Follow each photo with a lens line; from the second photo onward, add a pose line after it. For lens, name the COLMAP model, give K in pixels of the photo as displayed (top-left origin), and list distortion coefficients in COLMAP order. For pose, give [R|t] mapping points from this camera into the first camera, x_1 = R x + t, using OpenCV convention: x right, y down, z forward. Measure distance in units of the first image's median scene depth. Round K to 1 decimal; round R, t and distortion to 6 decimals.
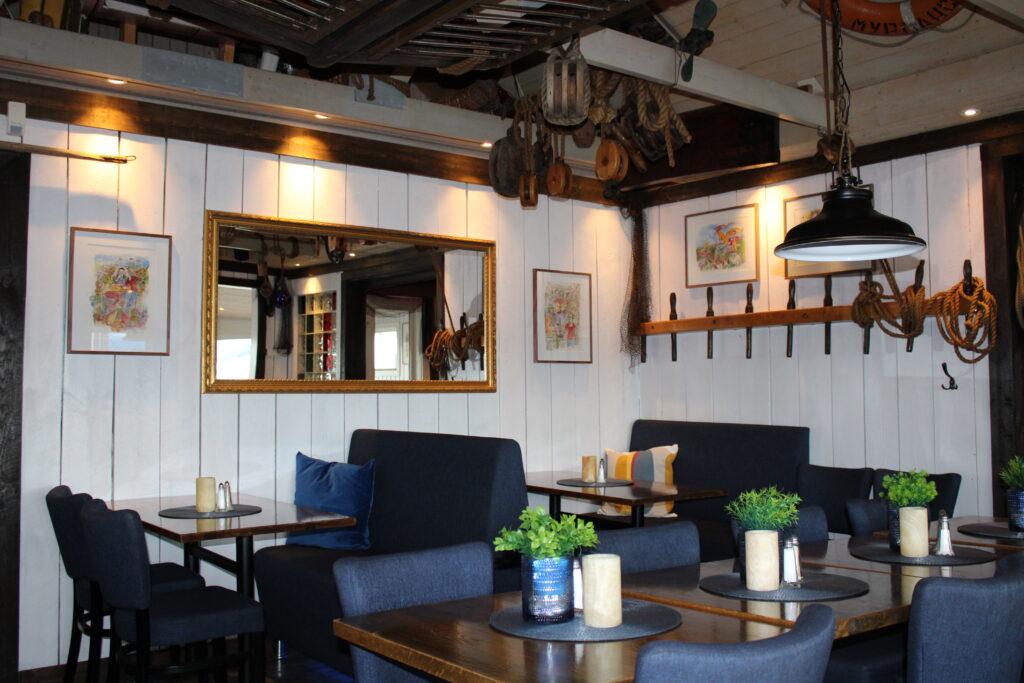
lens RADIAL K [[1019.1, 0, 511.1], [0, 1019.1, 336.5], [0, 0, 1]] dist [-0.053925, 0.000000]
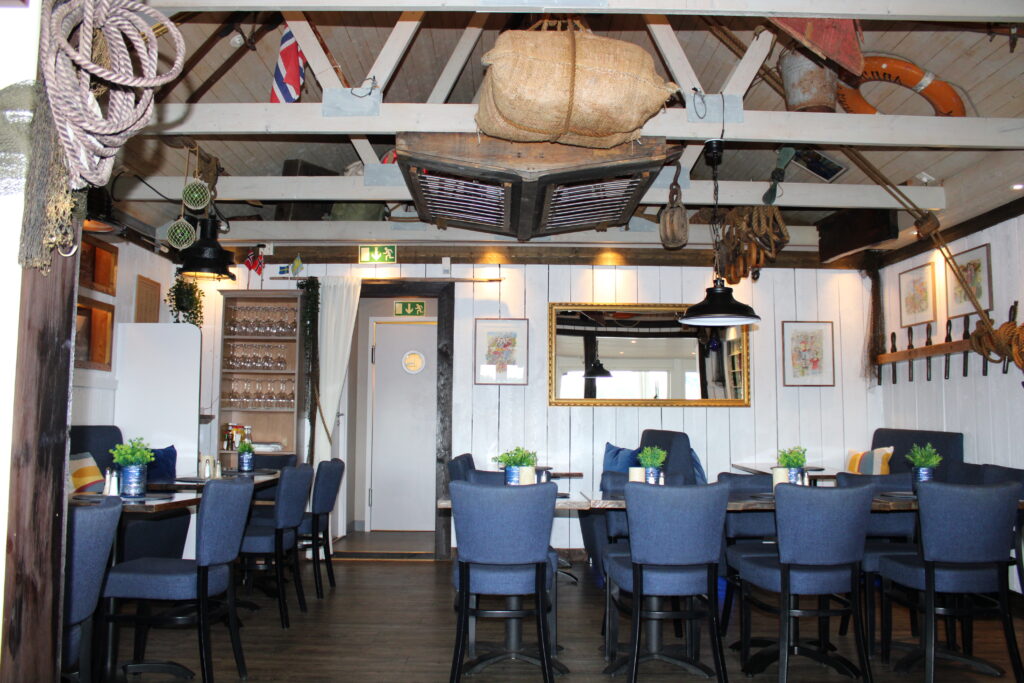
lens RADIAL K [[859.1, 0, 513.3], [0, 859.1, 341.0], [0, 0, 1]] dist [0.000296, 0.003039]
pose [[0.808615, -0.045864, -0.586548, 0.450745], [0.024454, 0.998715, -0.044380, 0.006491], [0.587830, 0.021543, 0.808697, -0.212065]]
